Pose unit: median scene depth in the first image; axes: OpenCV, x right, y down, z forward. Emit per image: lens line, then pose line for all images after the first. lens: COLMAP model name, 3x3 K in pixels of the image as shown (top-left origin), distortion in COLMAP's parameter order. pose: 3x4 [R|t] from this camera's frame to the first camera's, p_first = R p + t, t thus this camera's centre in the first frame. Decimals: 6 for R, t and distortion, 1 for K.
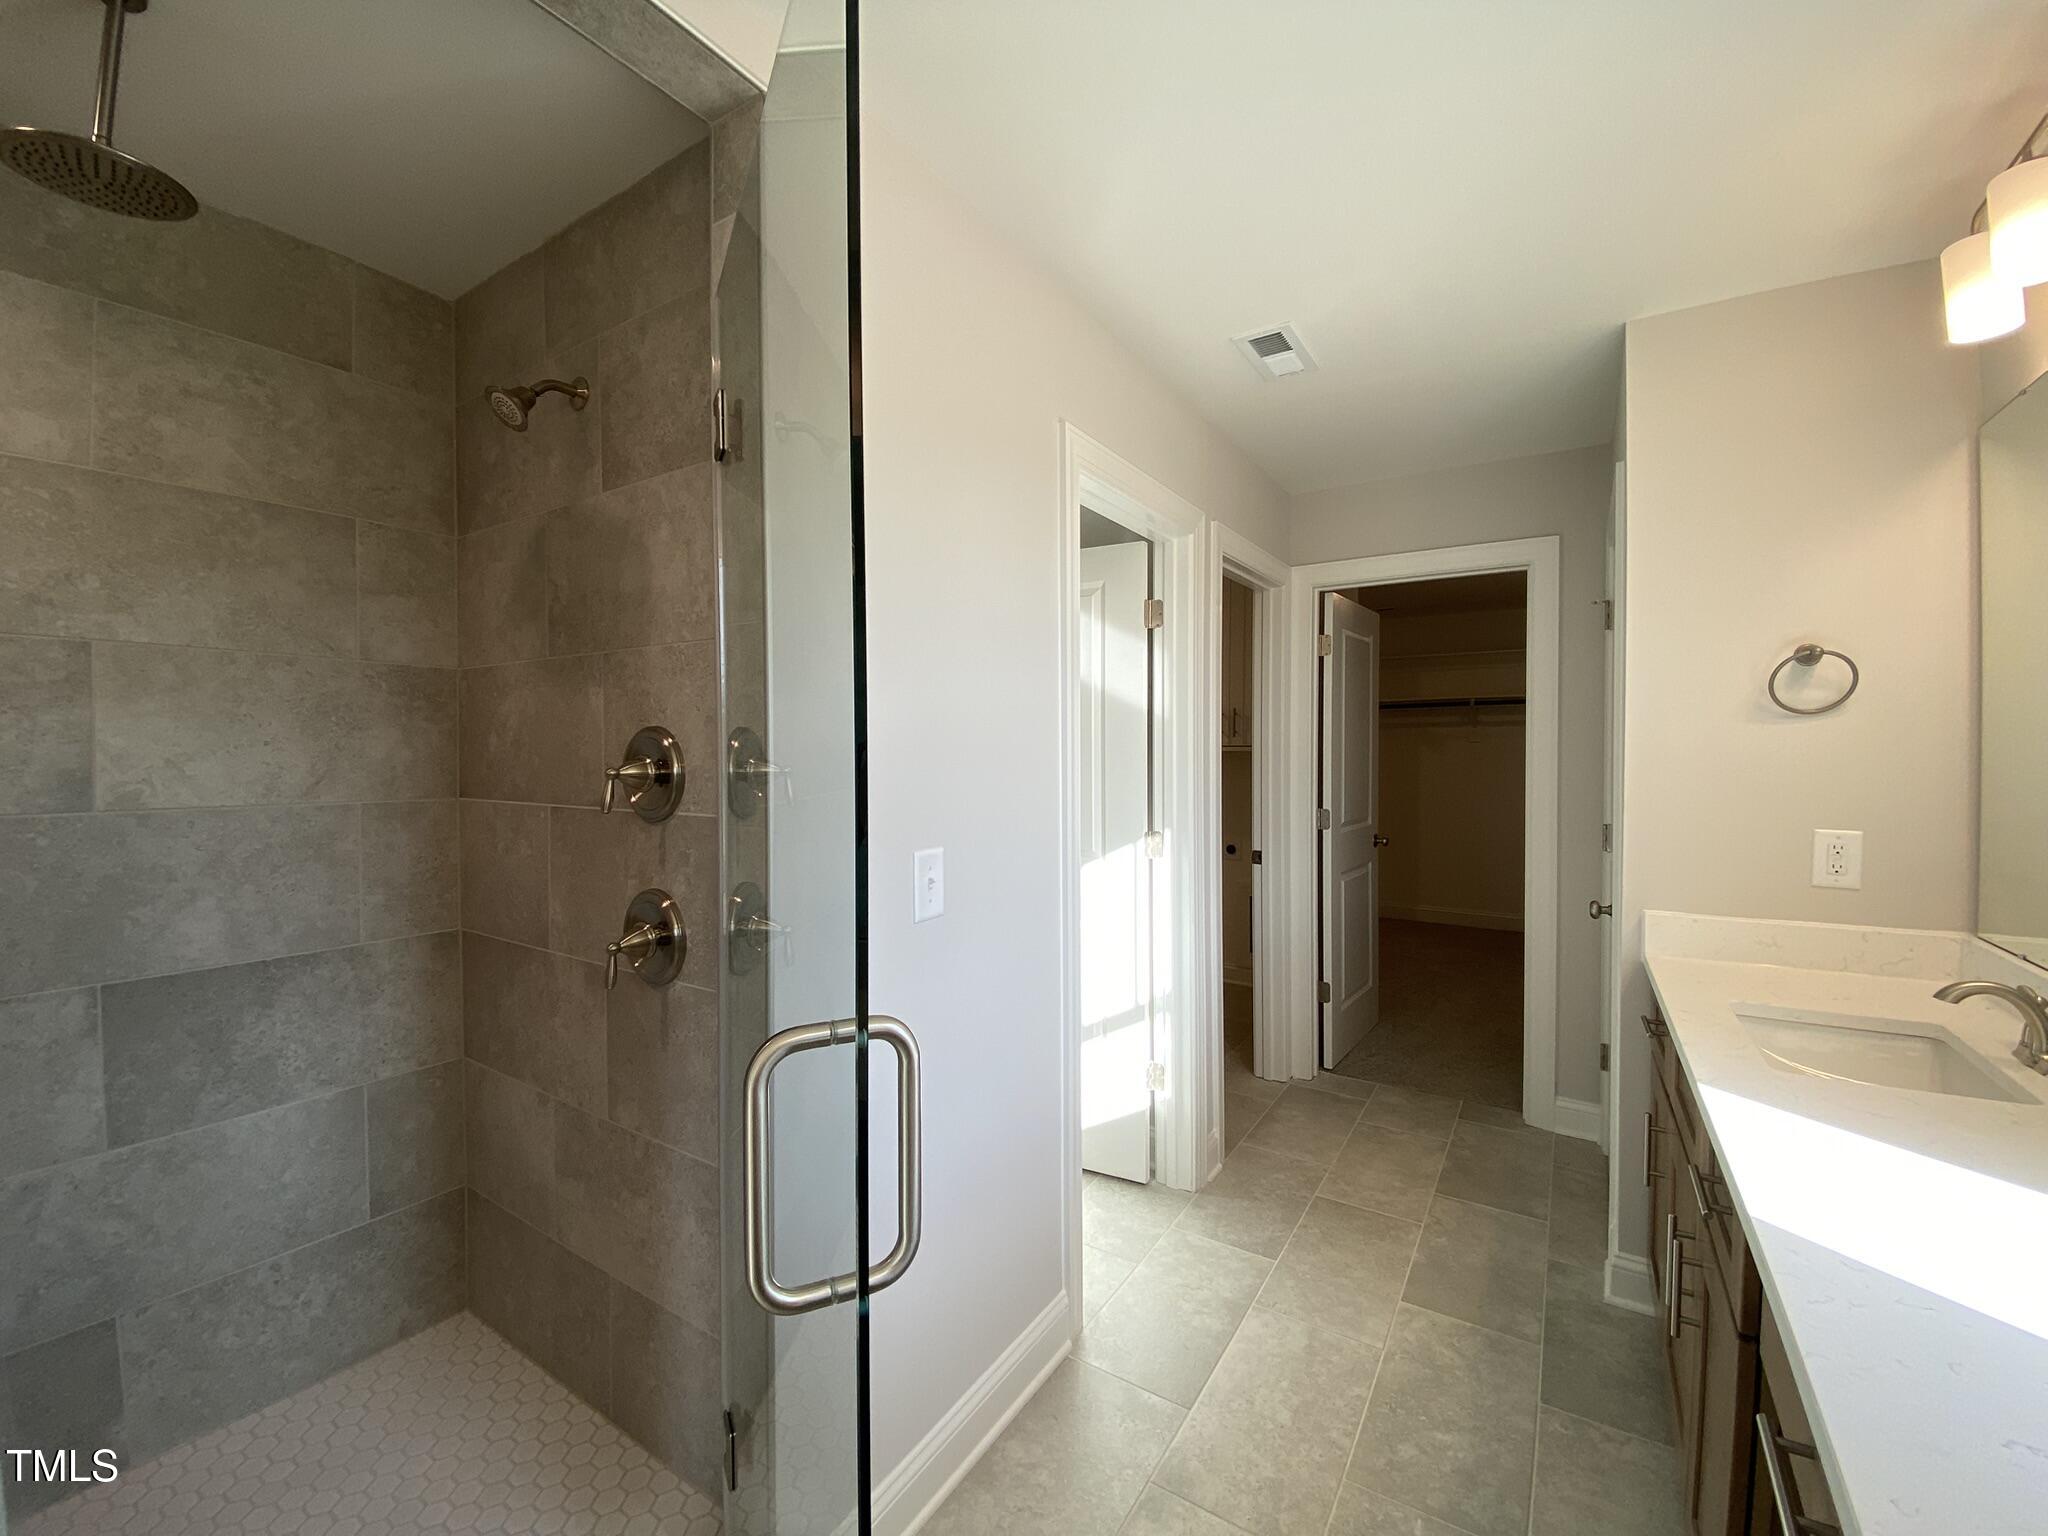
lens RADIAL K [[836.5, 0, 1031.4], [0, 836.5, 763.6], [0, 0, 1]] dist [0.023681, -0.021962]
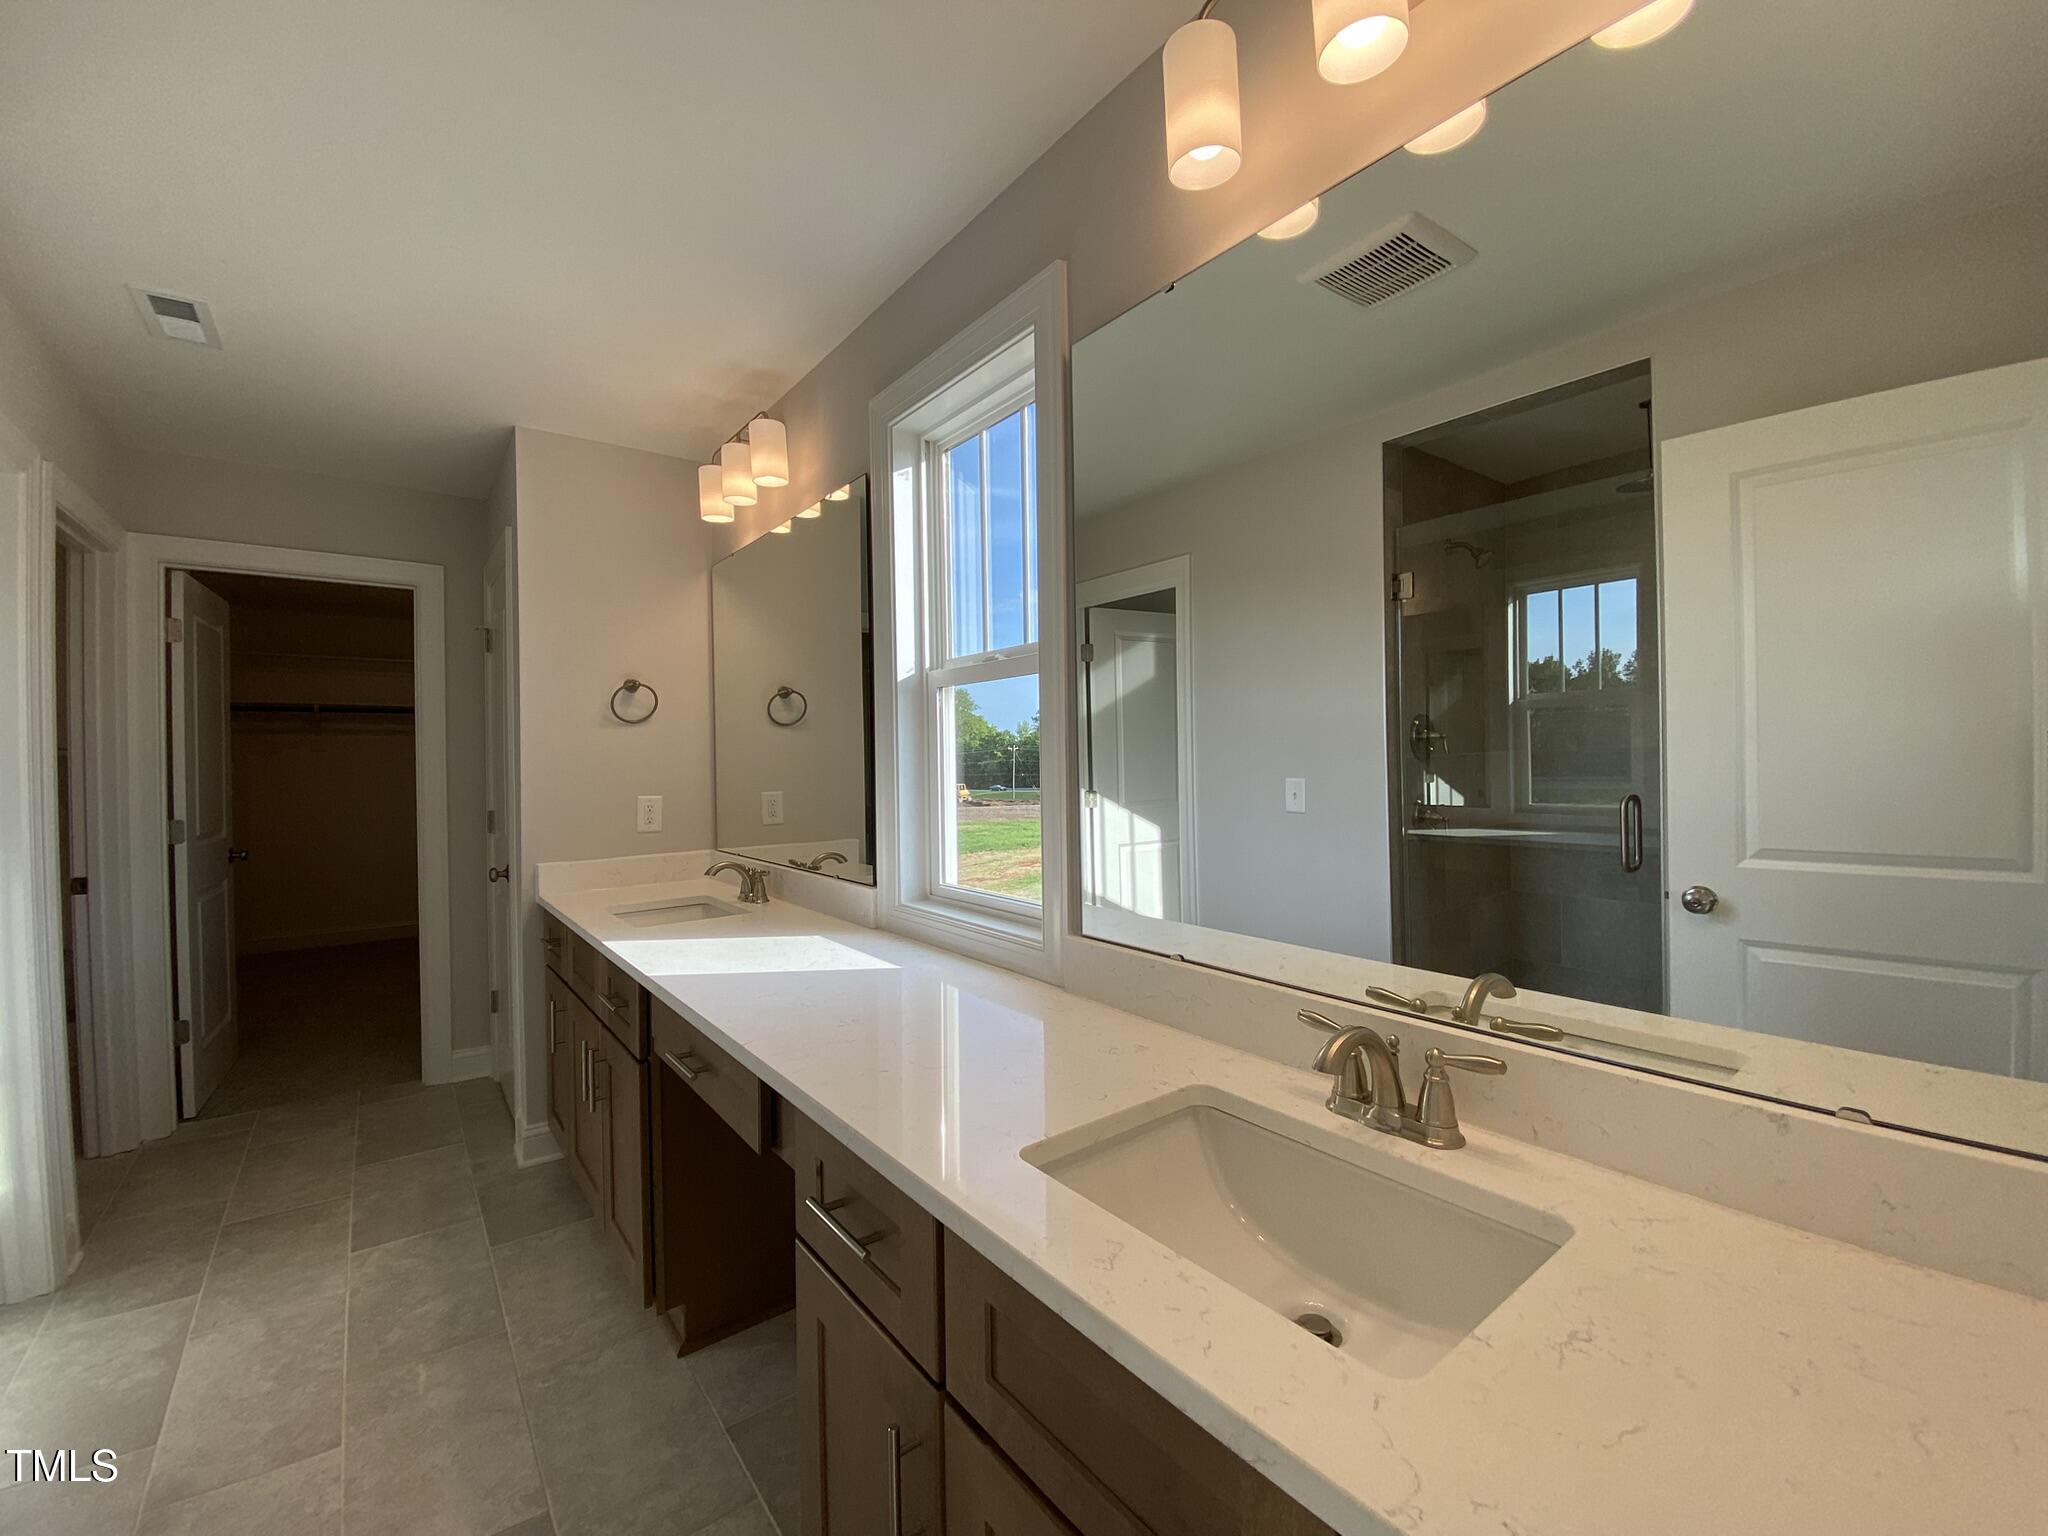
lens RADIAL K [[845.3, 0, 1024.0], [0, 845.3, 768.0], [0, 0, 1]] dist [0.000269, -0.013128]
pose [[0.339037, -0.009956, 0.940721, -0.221412], [0.024688, 0.999694, 0.001682, 0.028259], [-0.940449, 0.022654, 0.339179, -0.156258]]
